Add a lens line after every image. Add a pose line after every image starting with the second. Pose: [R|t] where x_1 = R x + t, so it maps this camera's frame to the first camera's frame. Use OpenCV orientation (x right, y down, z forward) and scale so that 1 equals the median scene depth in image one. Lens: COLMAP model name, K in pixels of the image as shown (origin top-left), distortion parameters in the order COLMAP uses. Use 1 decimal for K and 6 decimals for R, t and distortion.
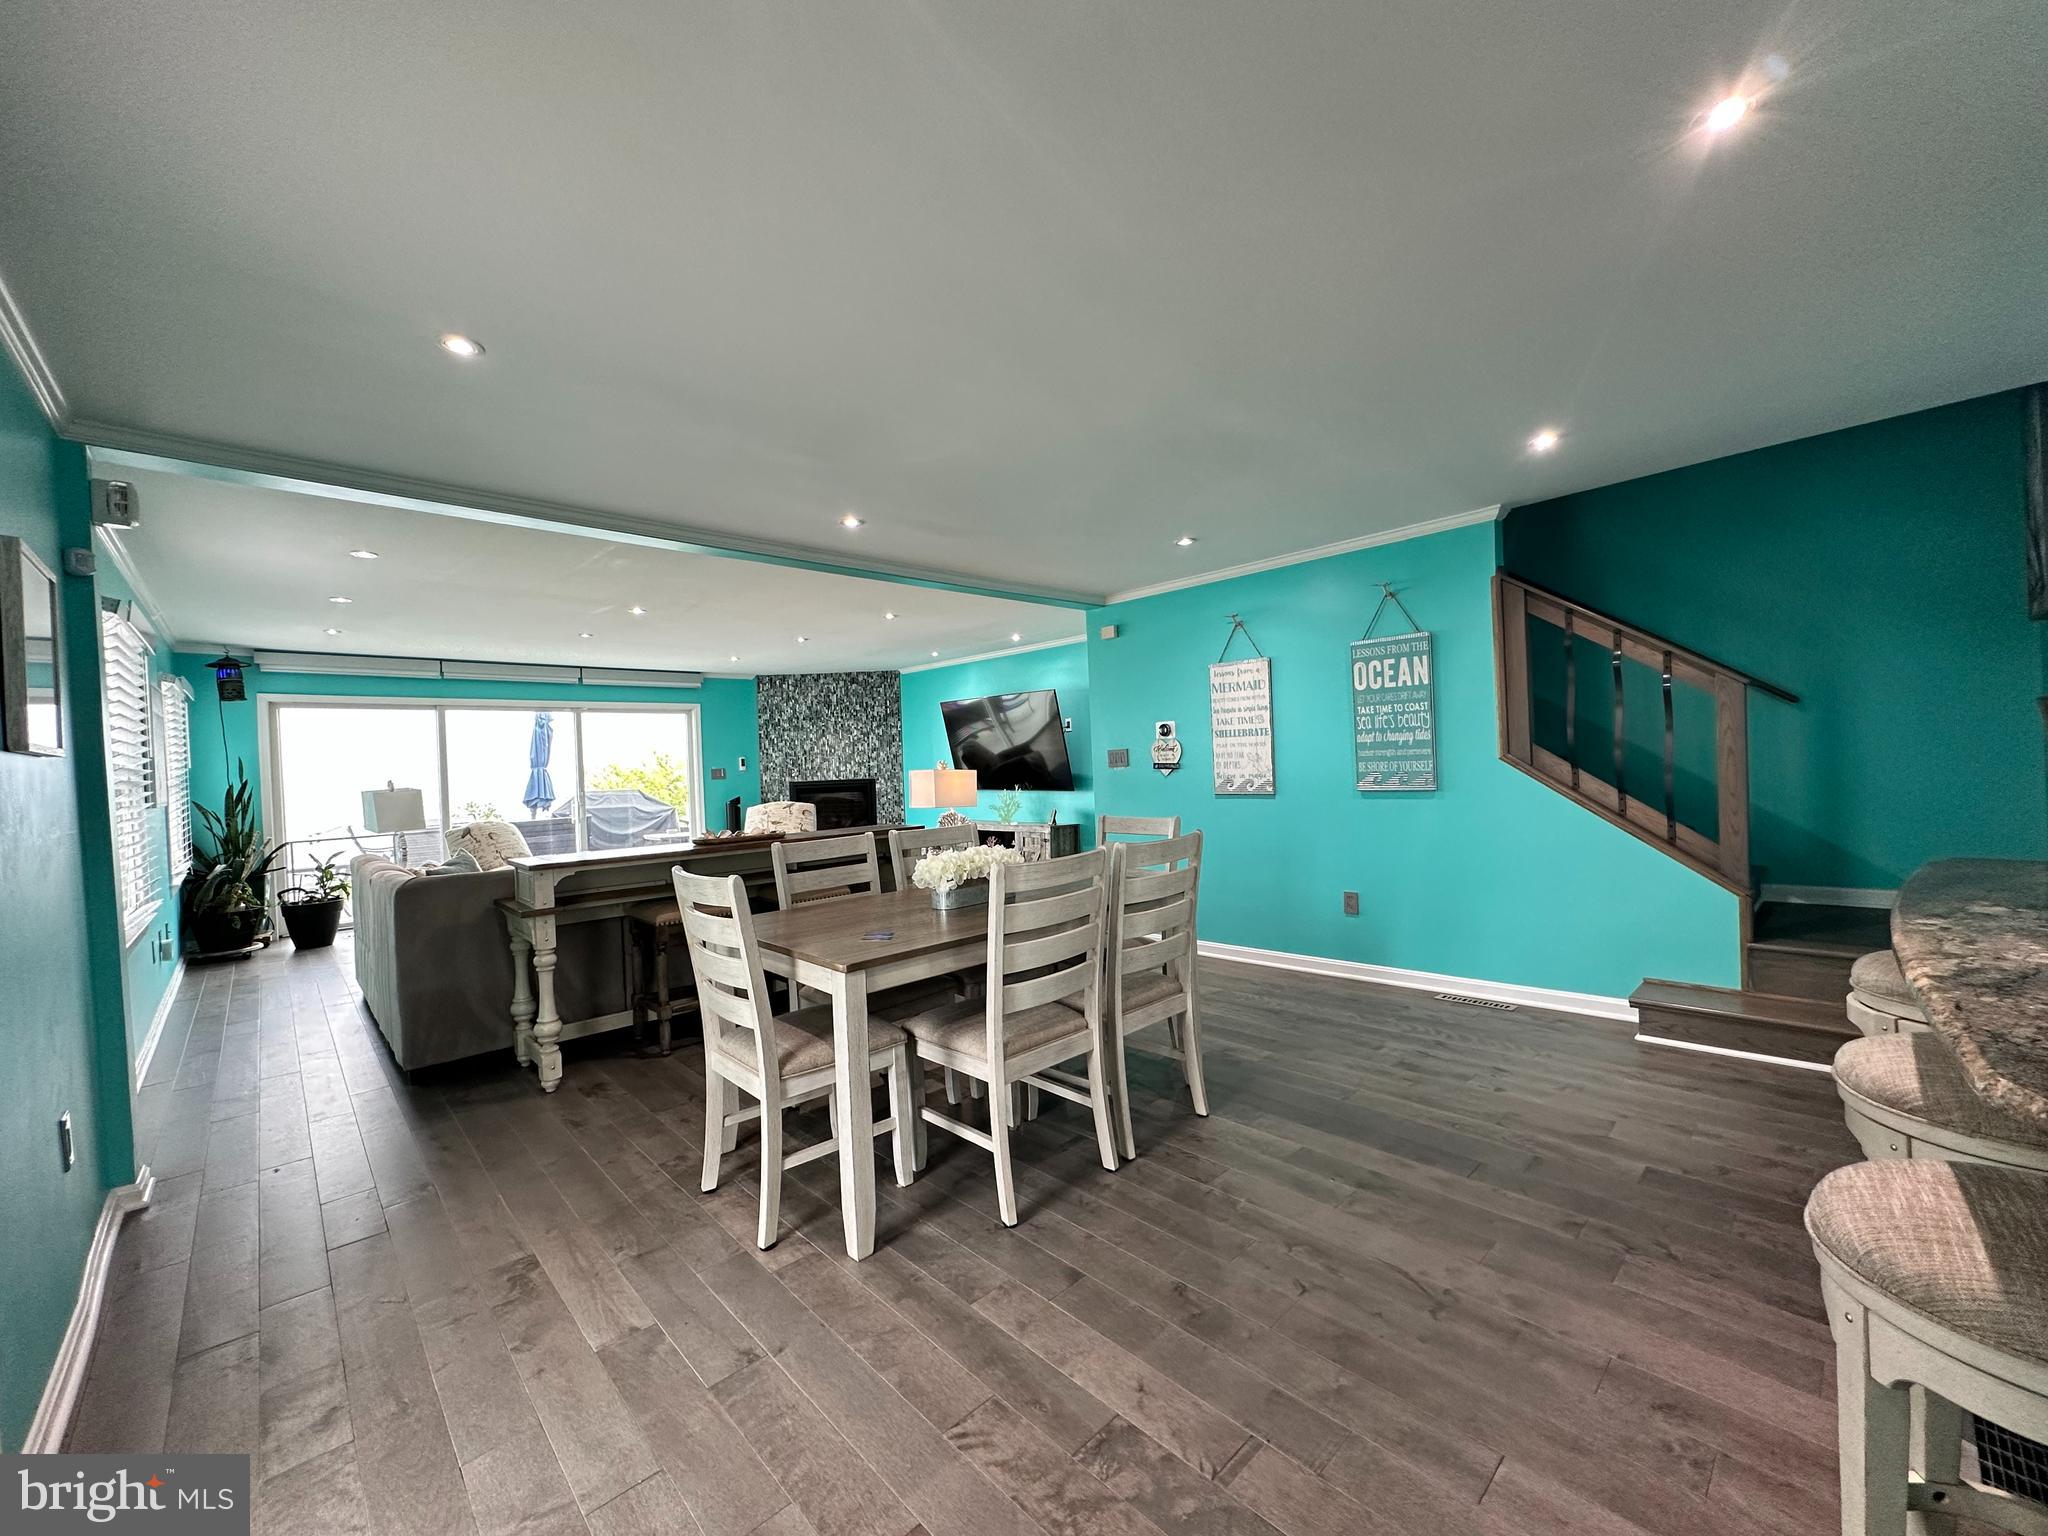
lens RADIAL K [[817.3, 0, 1022.4], [0, 817.3, 771.6], [0, 0, 1]] dist [-0.001004, 0.000465]
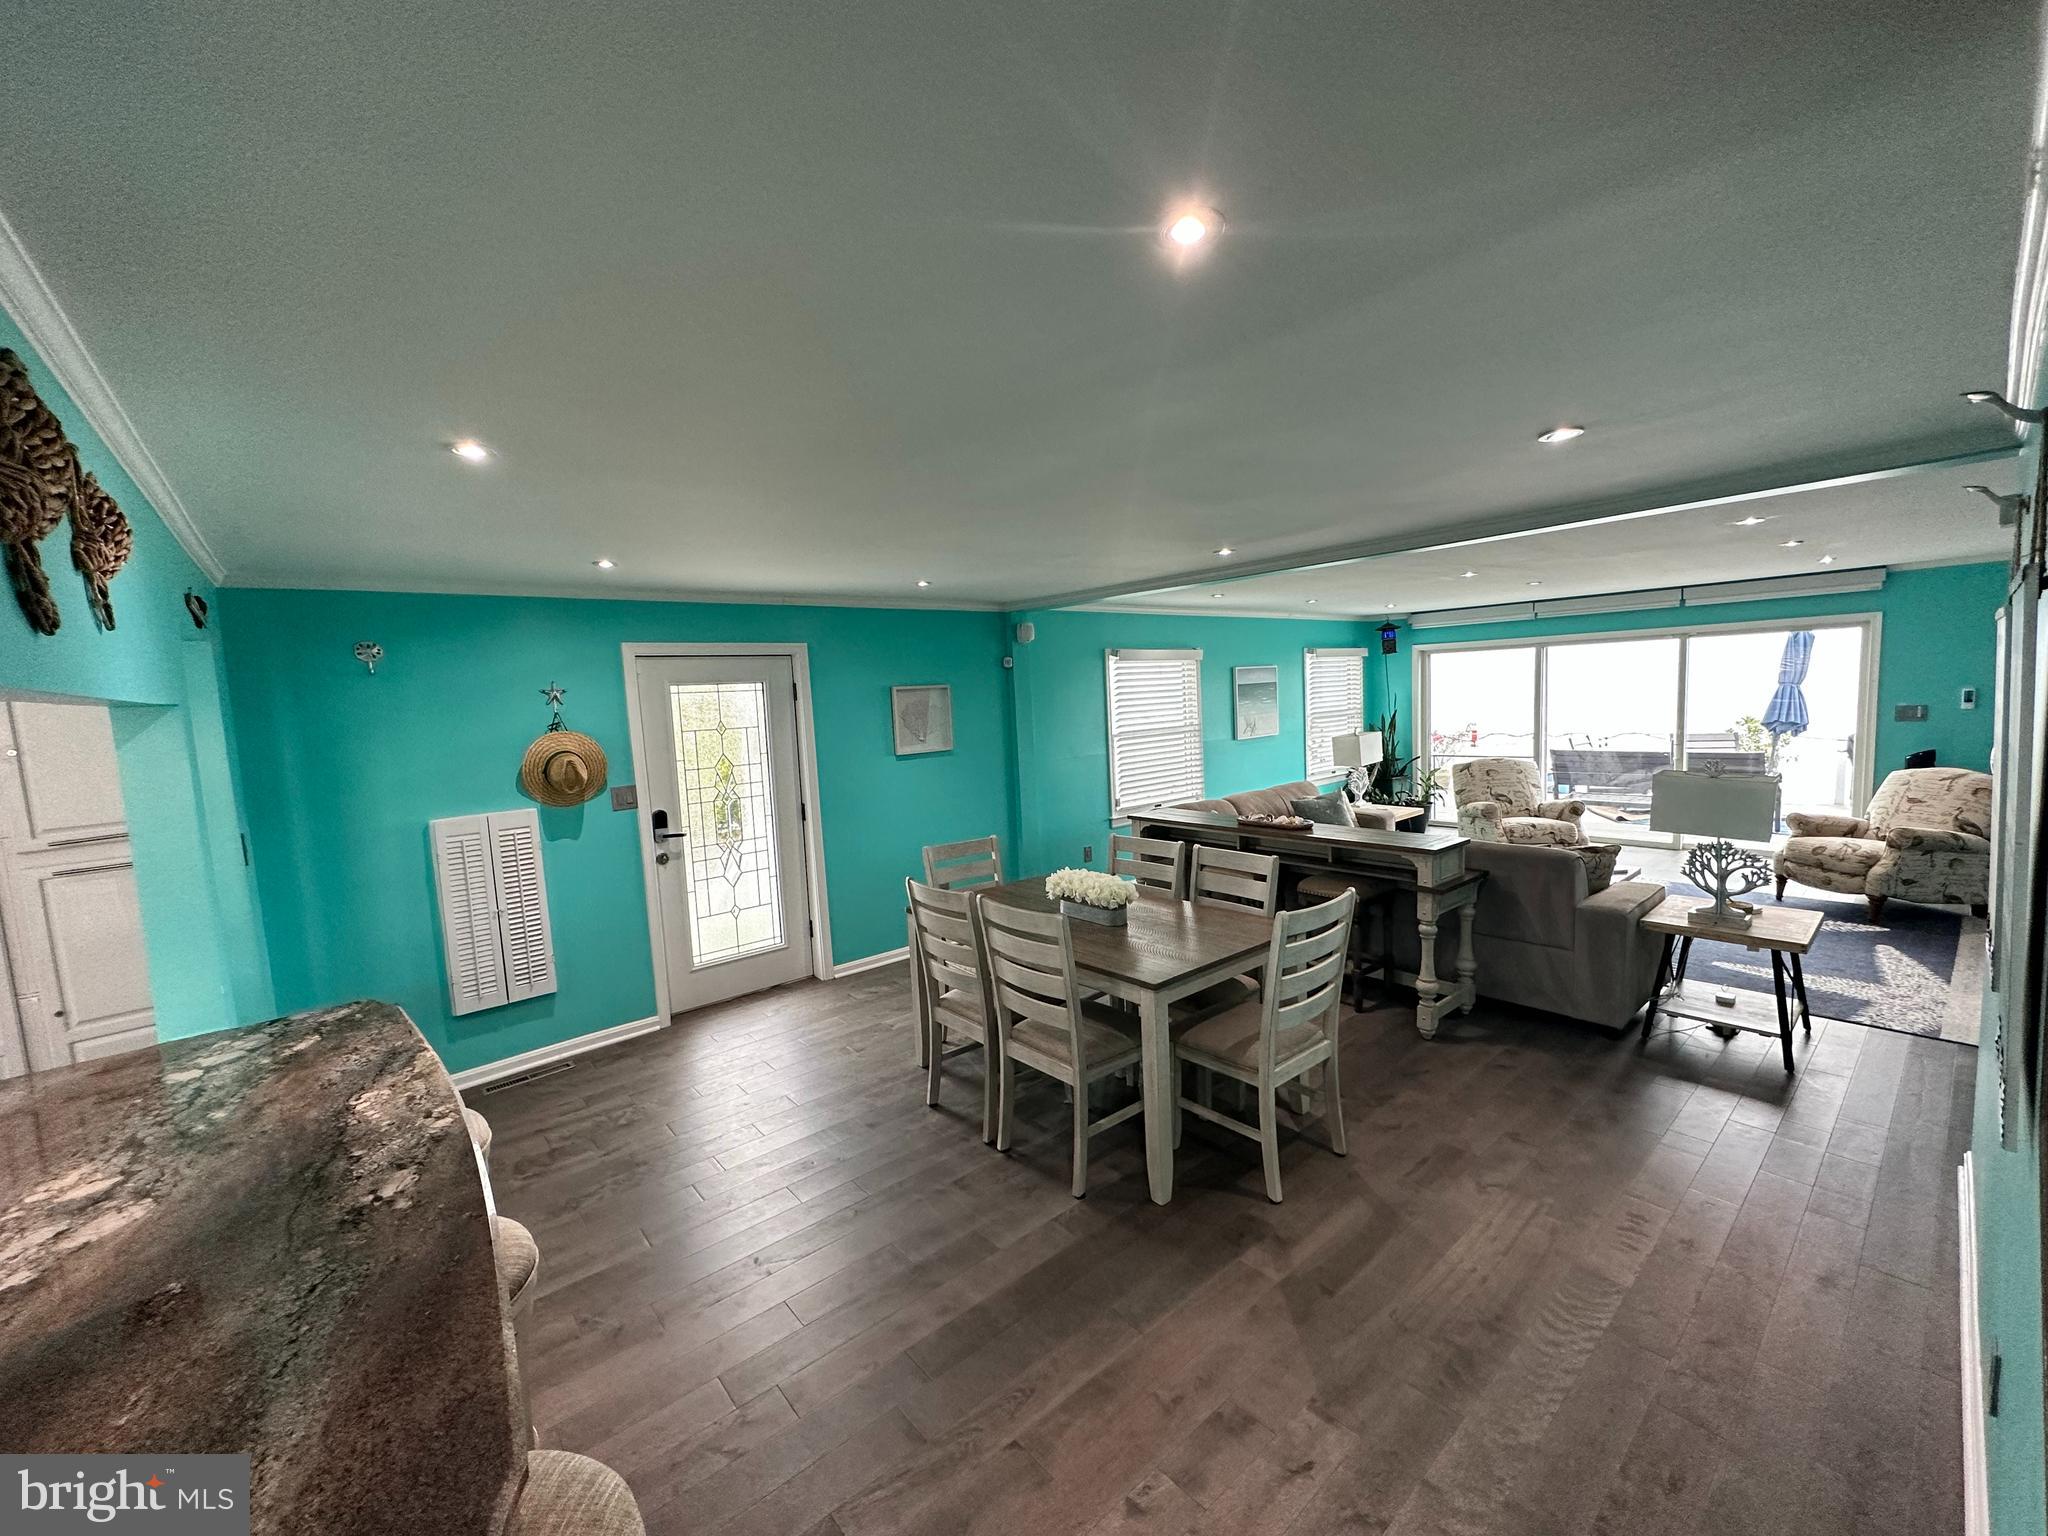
lens RADIAL K [[817.3, 0, 1022.4], [0, 817.3, 771.6], [0, 0, 1]] dist [-0.001004, 0.000465]
pose [[-0.049893, 0.134529, -0.989653, 0.455400], [0.036729, 0.990464, 0.132787, -0.088698], [0.998079, -0.029724, -0.054358, 0.402611]]
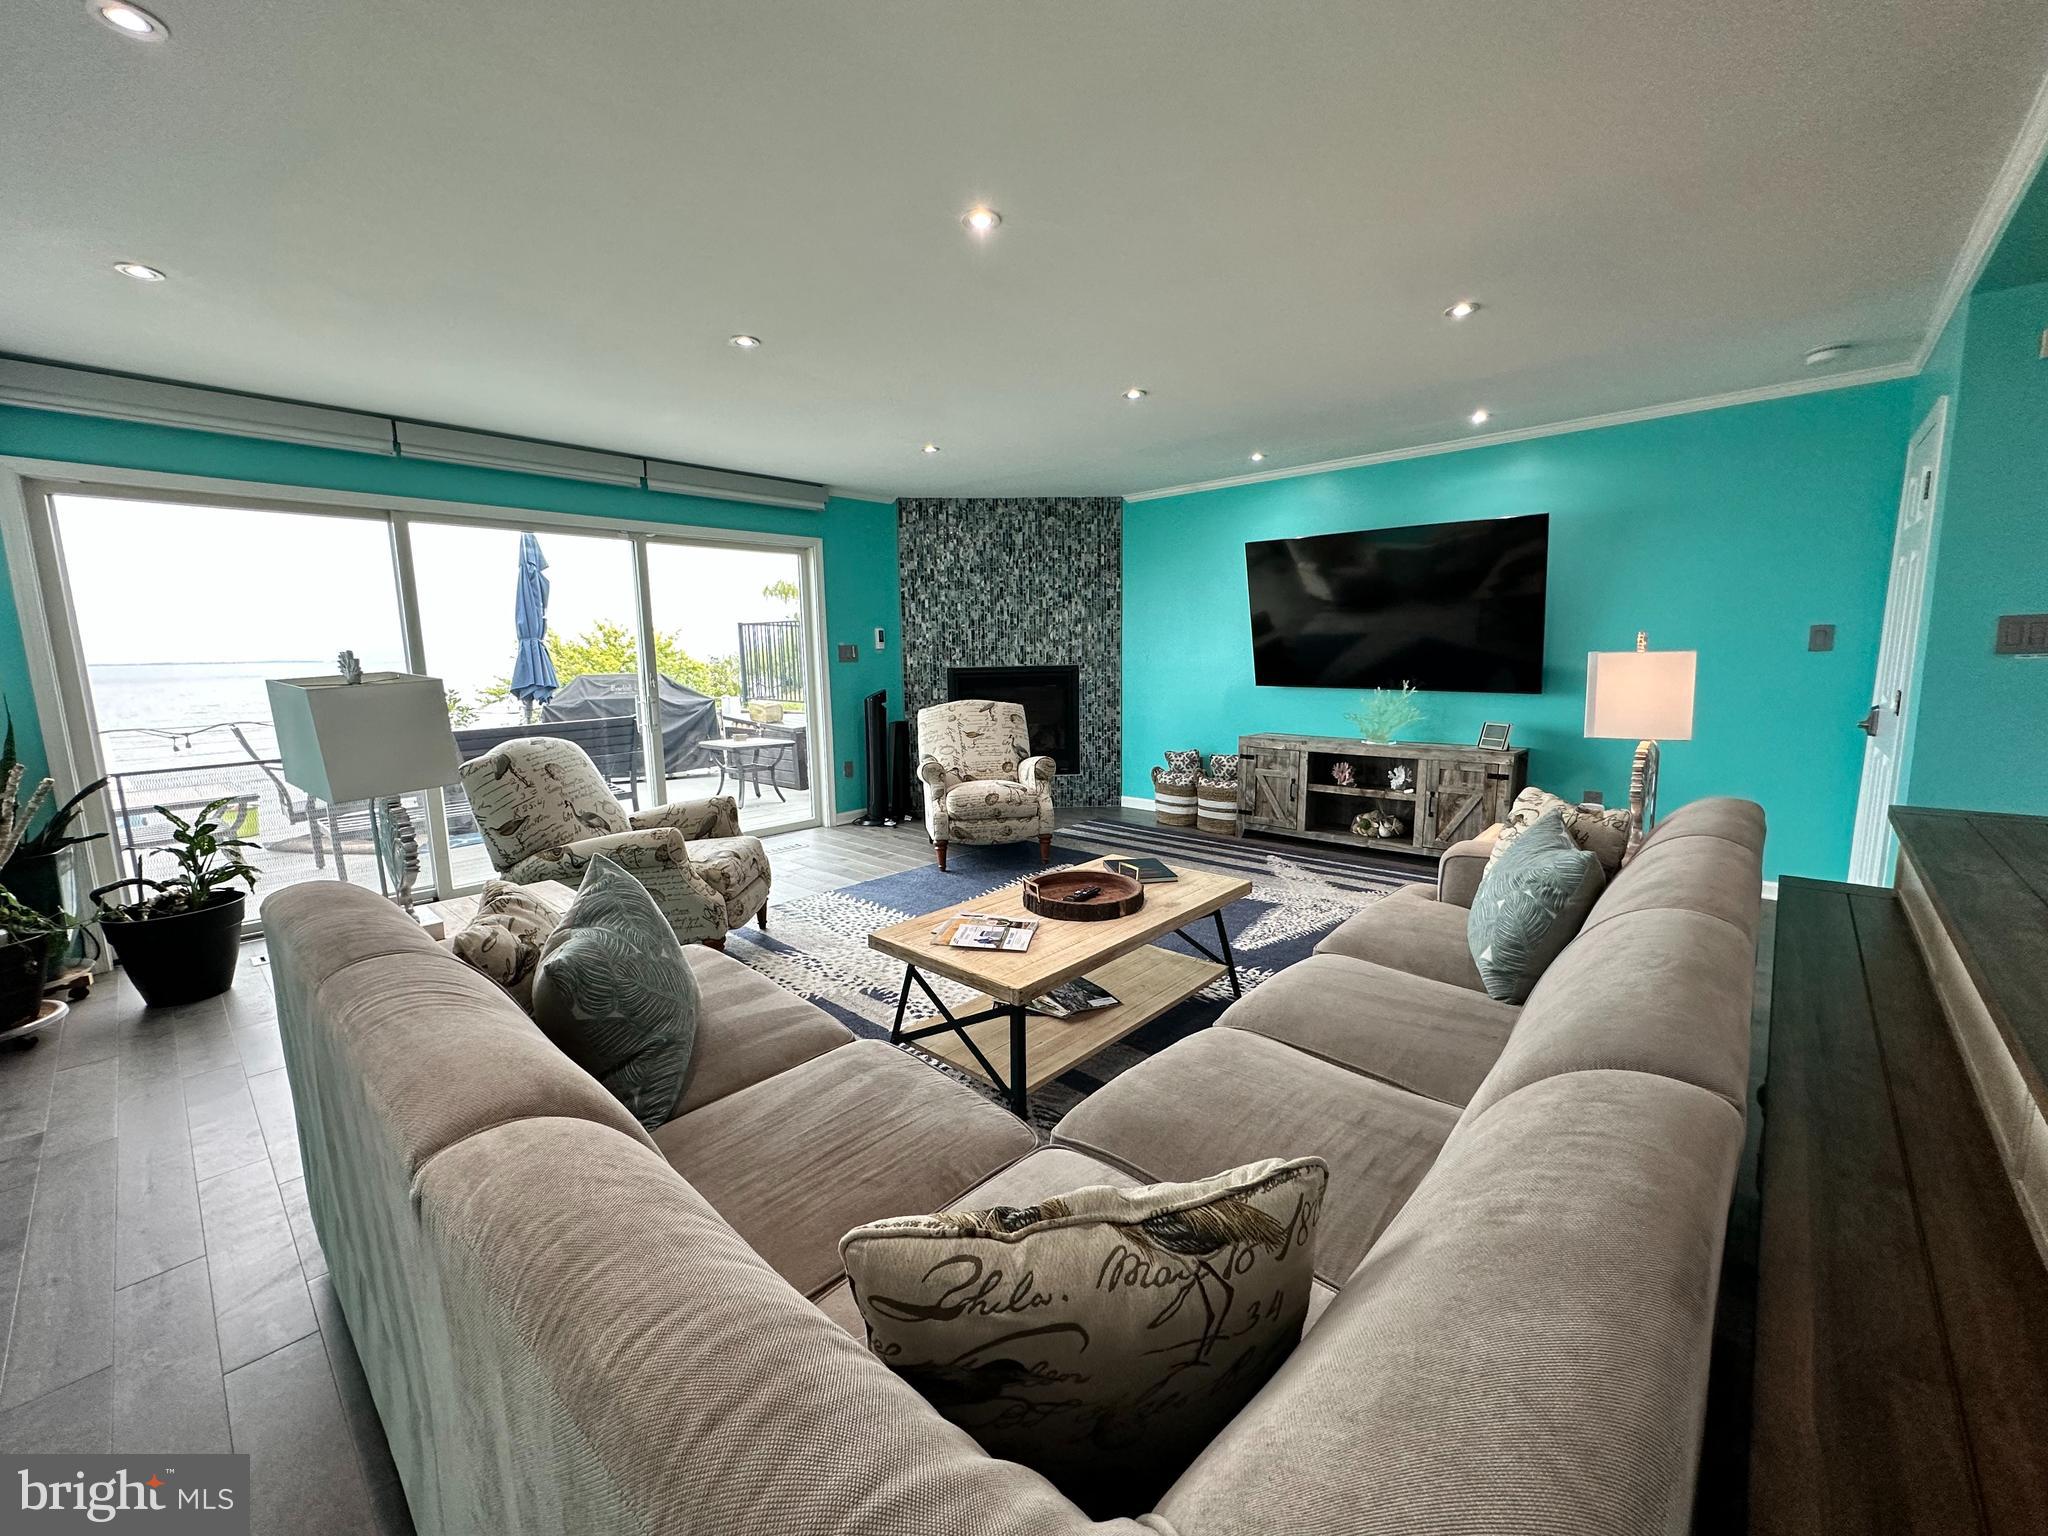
lens RADIAL K [[817.3, 0, 1022.4], [0, 817.3, 771.6], [0, 0, 1]] dist [-0.001004, 0.000465]
pose [[0.996764, 0.007387, 0.080043, -0.384064], [-0.018264, 0.990538, 0.136020, 0.006494], [-0.078281, -0.137042, 0.987467, 0.464619]]
